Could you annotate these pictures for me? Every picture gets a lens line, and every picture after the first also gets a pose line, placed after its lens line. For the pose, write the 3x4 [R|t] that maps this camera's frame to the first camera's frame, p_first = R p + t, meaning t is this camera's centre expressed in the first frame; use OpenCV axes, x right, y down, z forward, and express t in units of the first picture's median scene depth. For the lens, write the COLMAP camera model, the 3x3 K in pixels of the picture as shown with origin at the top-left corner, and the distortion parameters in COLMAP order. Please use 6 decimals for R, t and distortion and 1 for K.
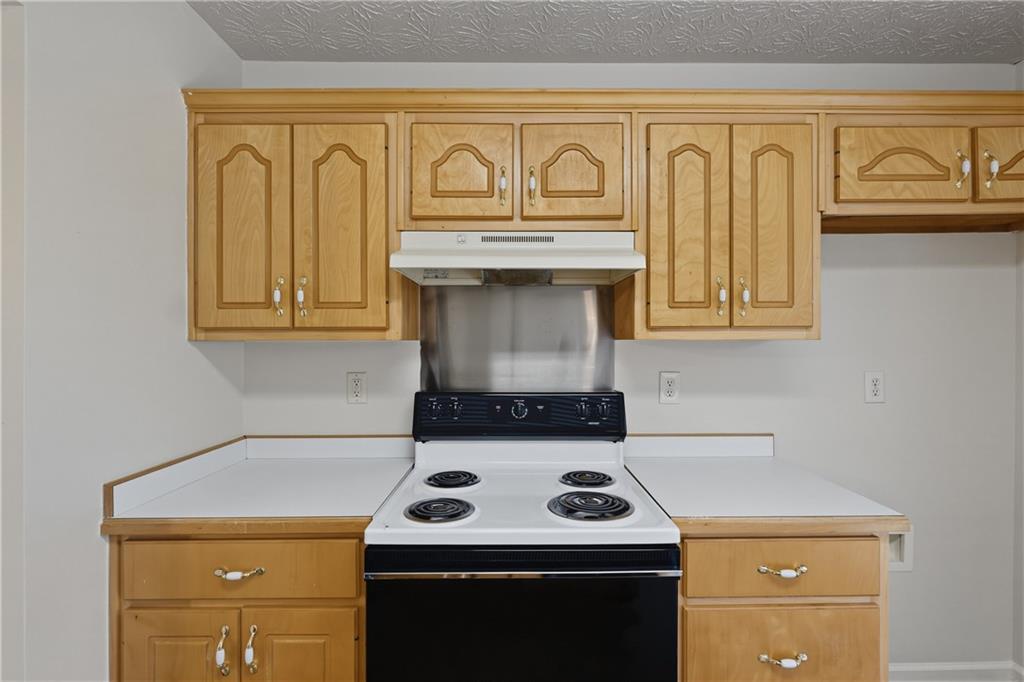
lens RADIAL K [[468.6, 0, 516.8], [0, 468.6, 344.4], [0, 0, 1]] dist [0.000935, 0.000174]
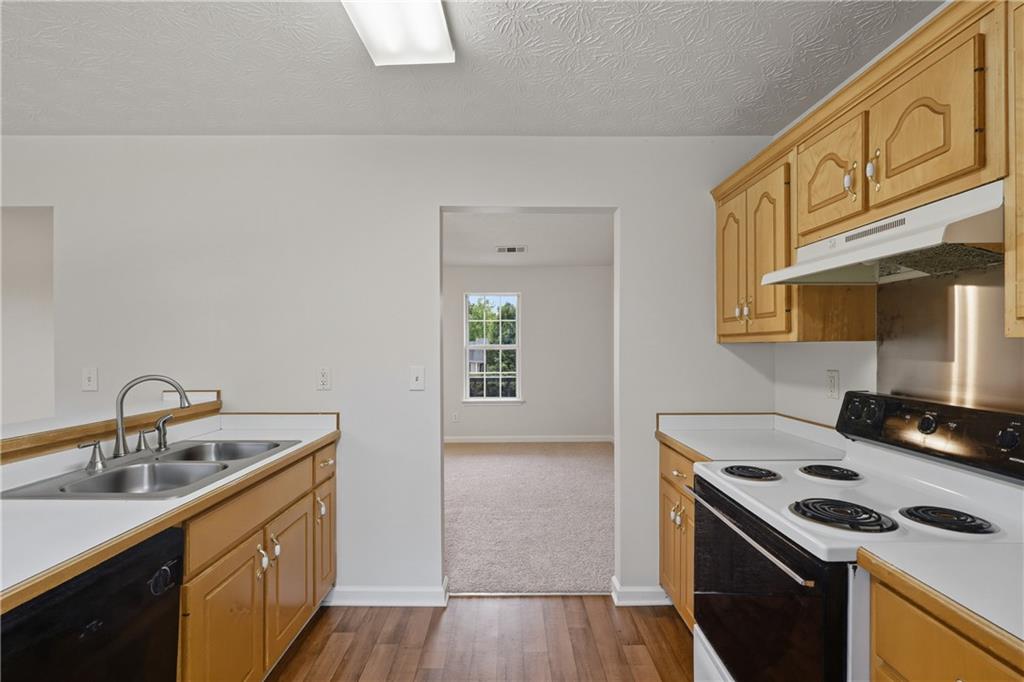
lens RADIAL K [[486.0, 0, 512.0], [0, 486.0, 341.0], [0, 0, 1]] dist [0.000534, 0.000064]
pose [[-0.004510, -0.009412, -0.999946, 0.976686], [-0.000444, 0.999956, -0.009410, 0.001527], [0.999990, 0.000402, -0.004514, 0.295131]]
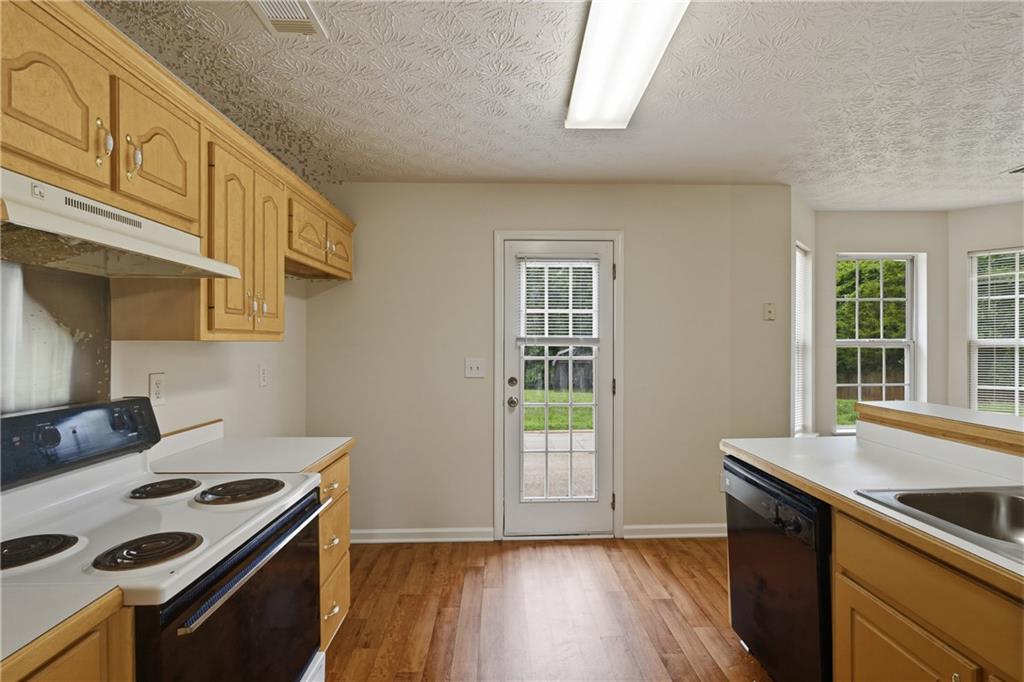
lens RADIAL K [[468.6, 0, 516.8], [0, 468.6, 344.4], [0, 0, 1]] dist [0.000935, 0.000174]
pose [[-0.022386, -0.002127, 0.999747, -0.826574], [0.006864, 0.999974, 0.002281, 0.000866], [-0.999726, 0.006913, -0.022371, 0.323503]]
